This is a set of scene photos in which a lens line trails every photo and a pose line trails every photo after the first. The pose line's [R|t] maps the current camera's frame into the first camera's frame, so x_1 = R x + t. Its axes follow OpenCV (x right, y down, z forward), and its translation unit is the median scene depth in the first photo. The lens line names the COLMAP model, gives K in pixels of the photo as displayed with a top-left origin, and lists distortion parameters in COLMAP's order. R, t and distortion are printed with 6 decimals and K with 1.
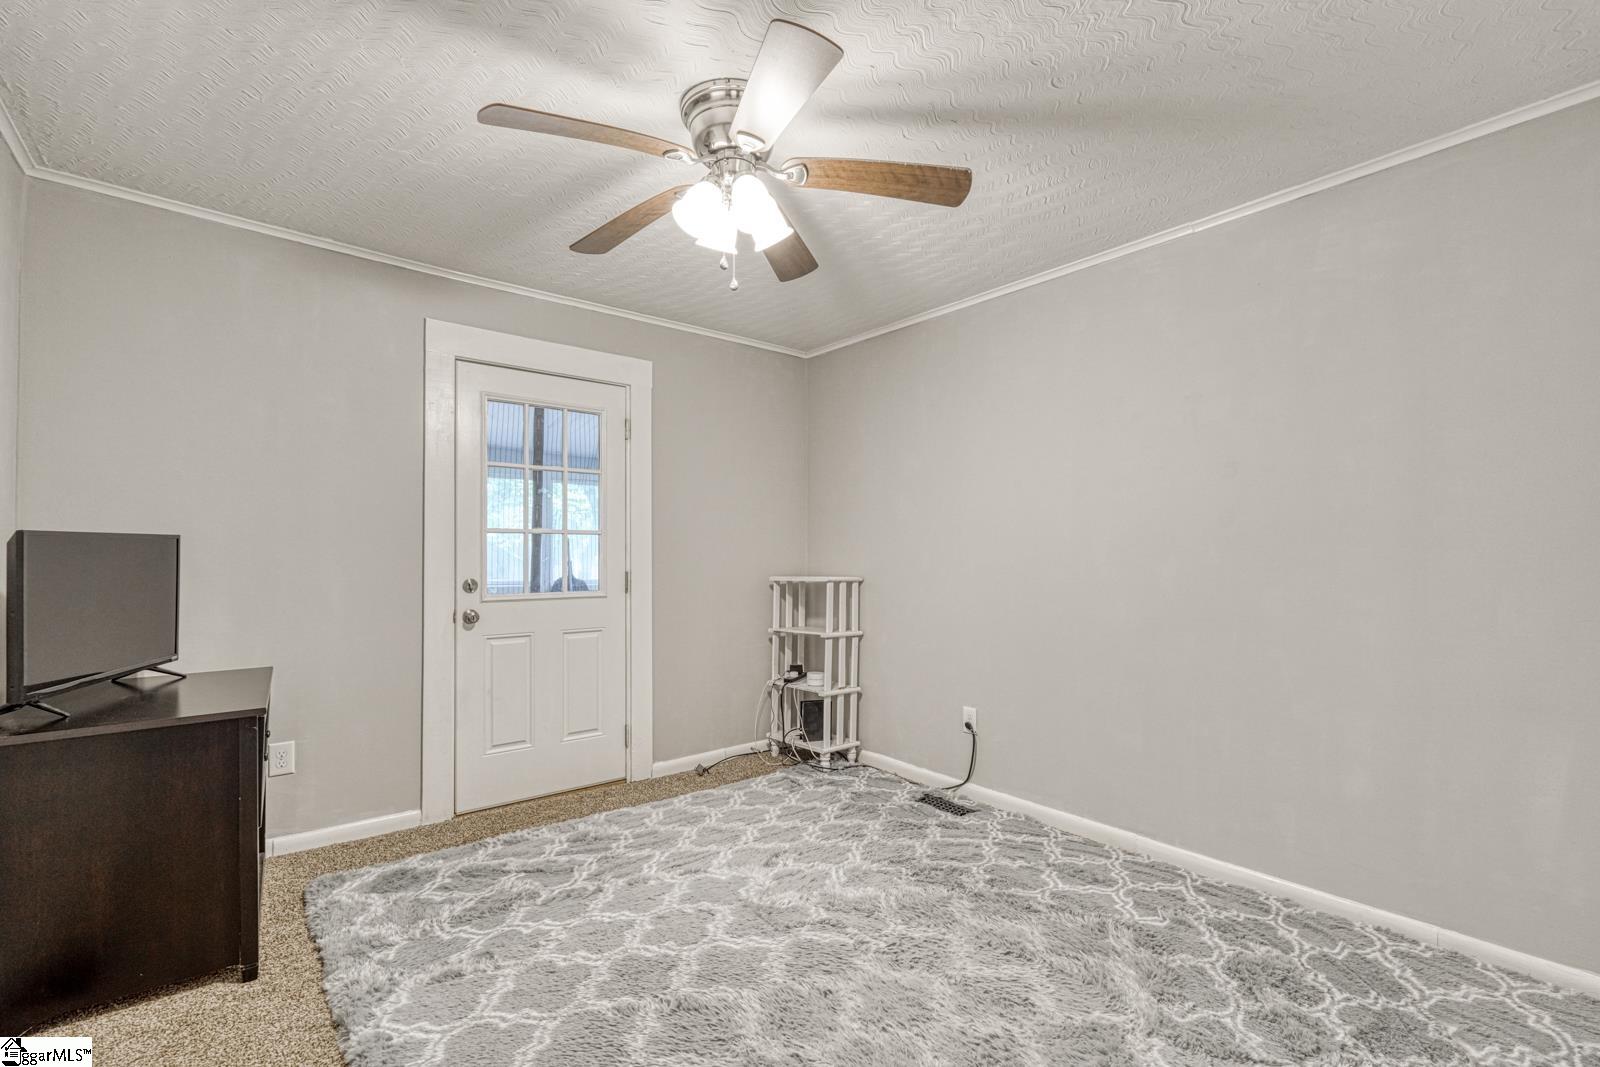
lens RADIAL K [[705.7, 0, 809.8], [0, 705.7, 561.8], [0, 0, 1]] dist [0.003776, 0.001143]
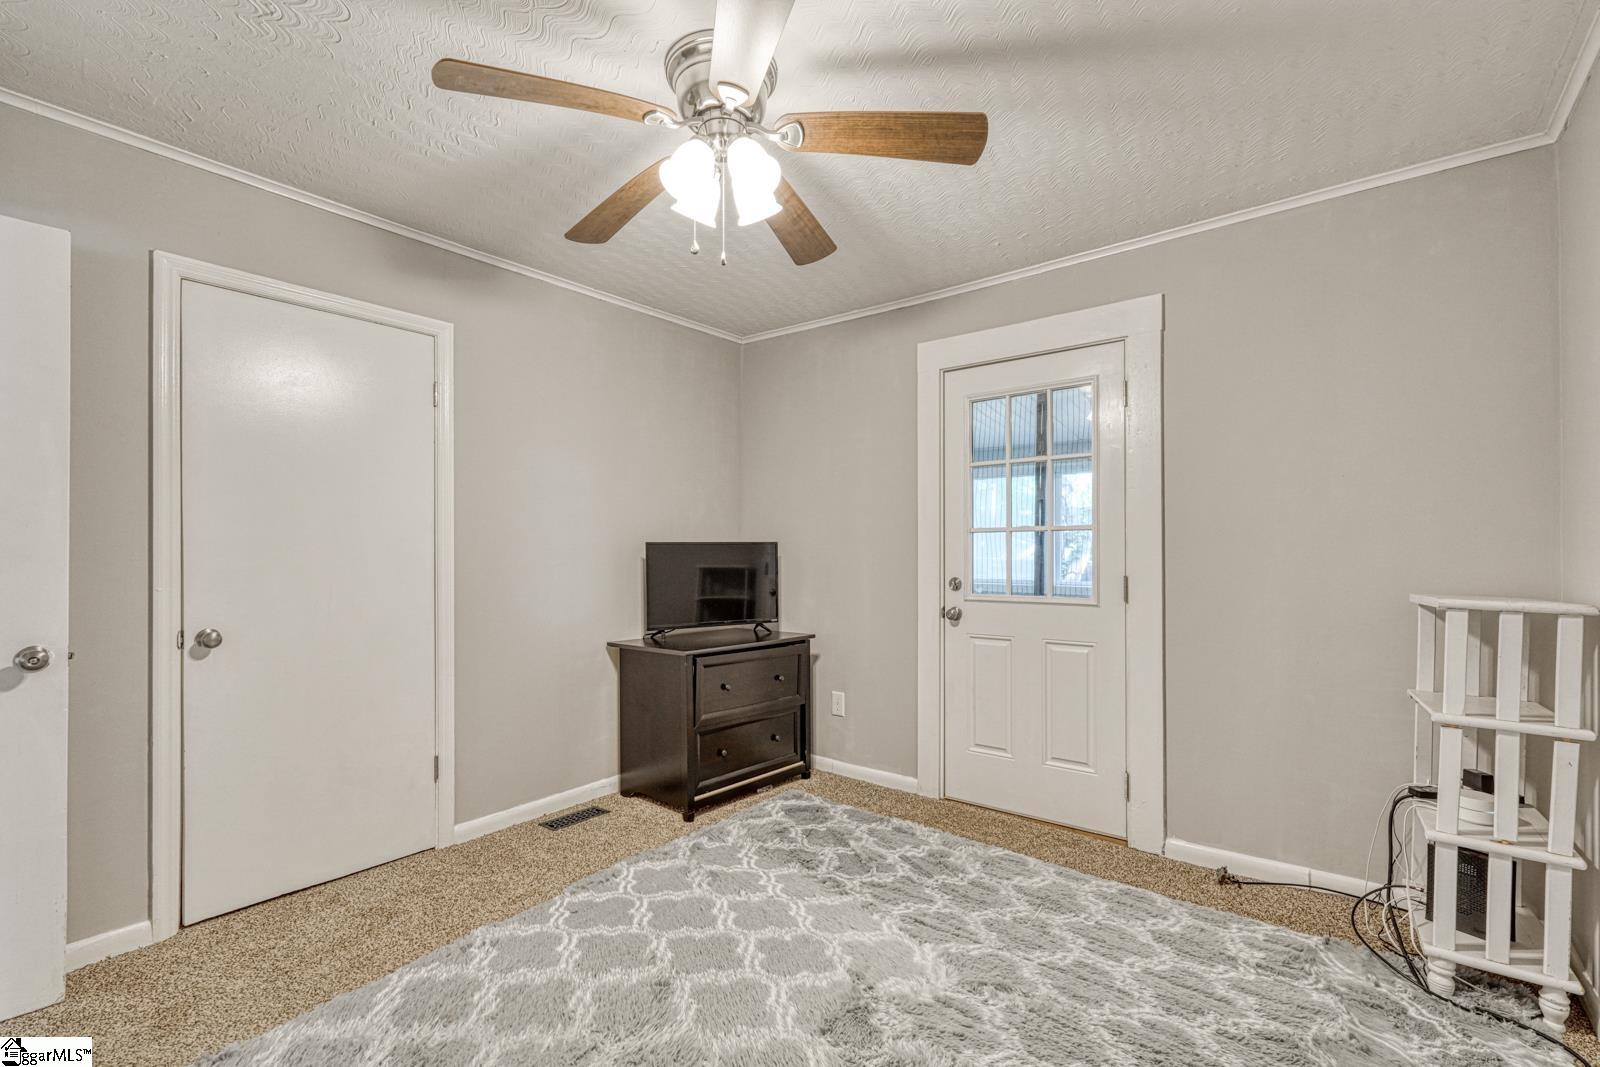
lens RADIAL K [[705.7, 0, 792.3], [0, 705.7, 560.6], [0, 0, 1]] dist [0.003776, 0.001143]
pose [[0.208008, 0.008197, -0.978093, 0.490478], [-0.008749, 0.999940, 0.006519, -0.005319], [0.978088, 0.007201, 0.208067, 0.544725]]
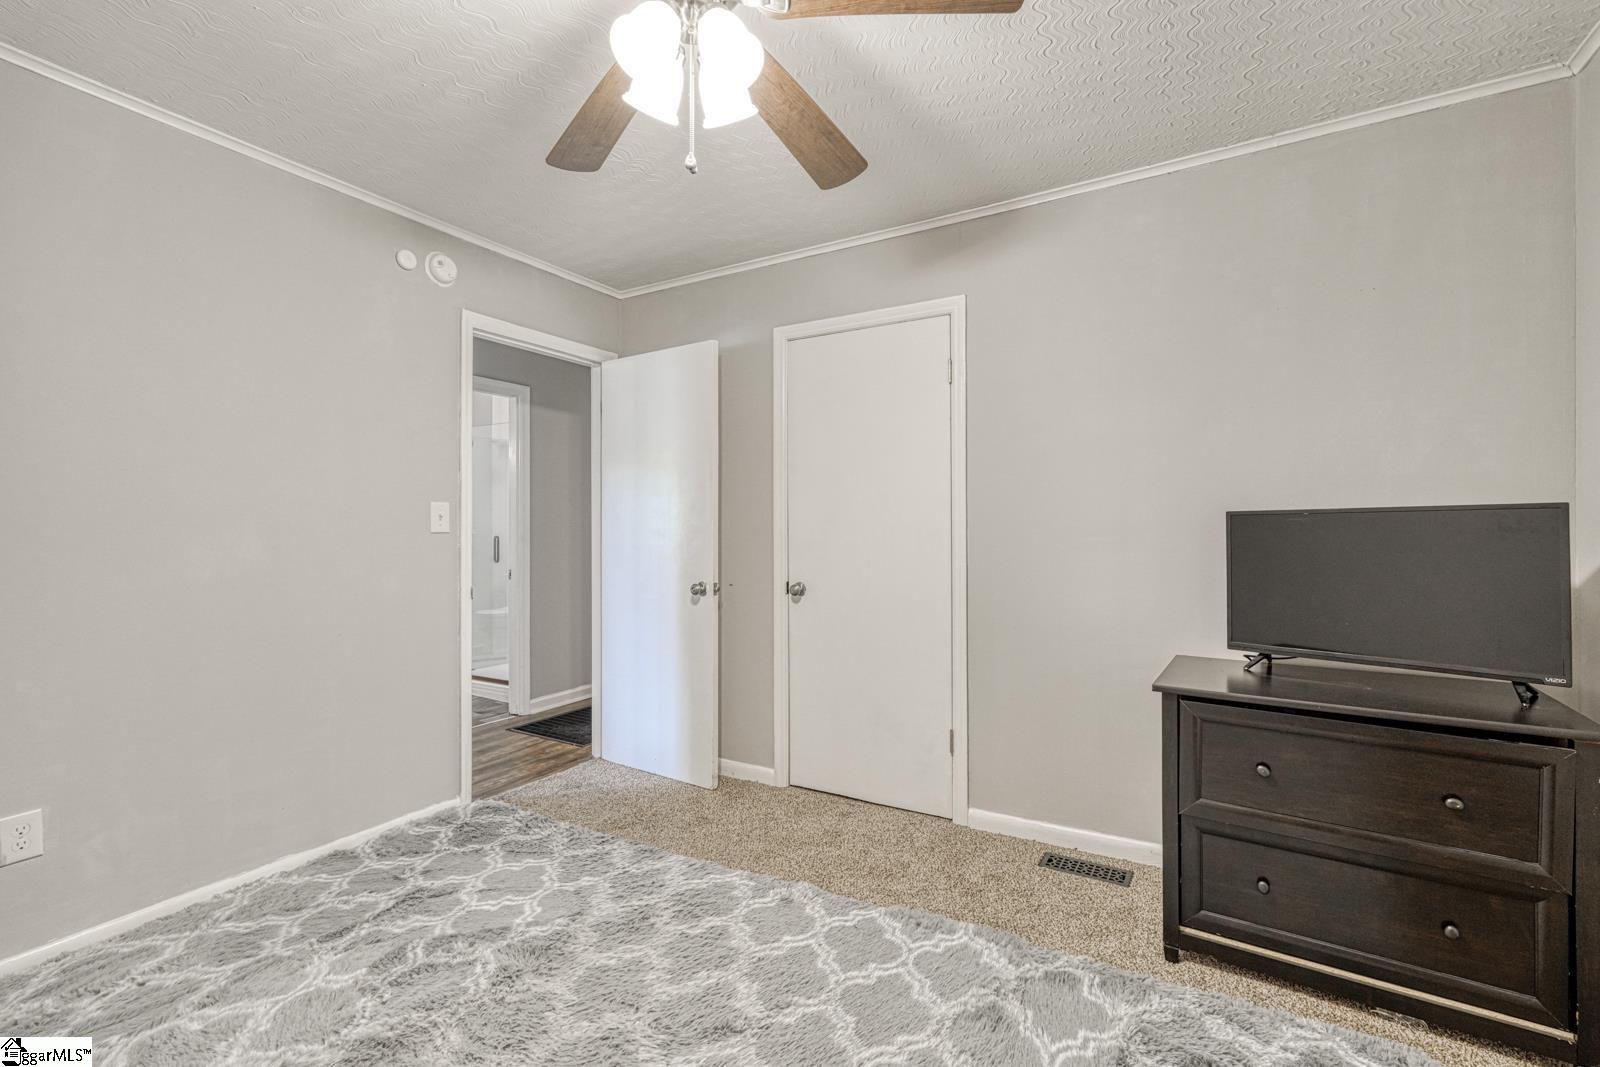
lens RADIAL K [[705.7, 0, 809.8], [0, 705.7, 530.9], [0, 0, 1]] dist [0.003776, 0.001143]
pose [[-0.935871, 0.002794, -0.352333, 0.020045], [-0.001949, 0.999912, 0.013107, -0.013244], [0.352338, 0.012953, -0.935783, 1.058867]]
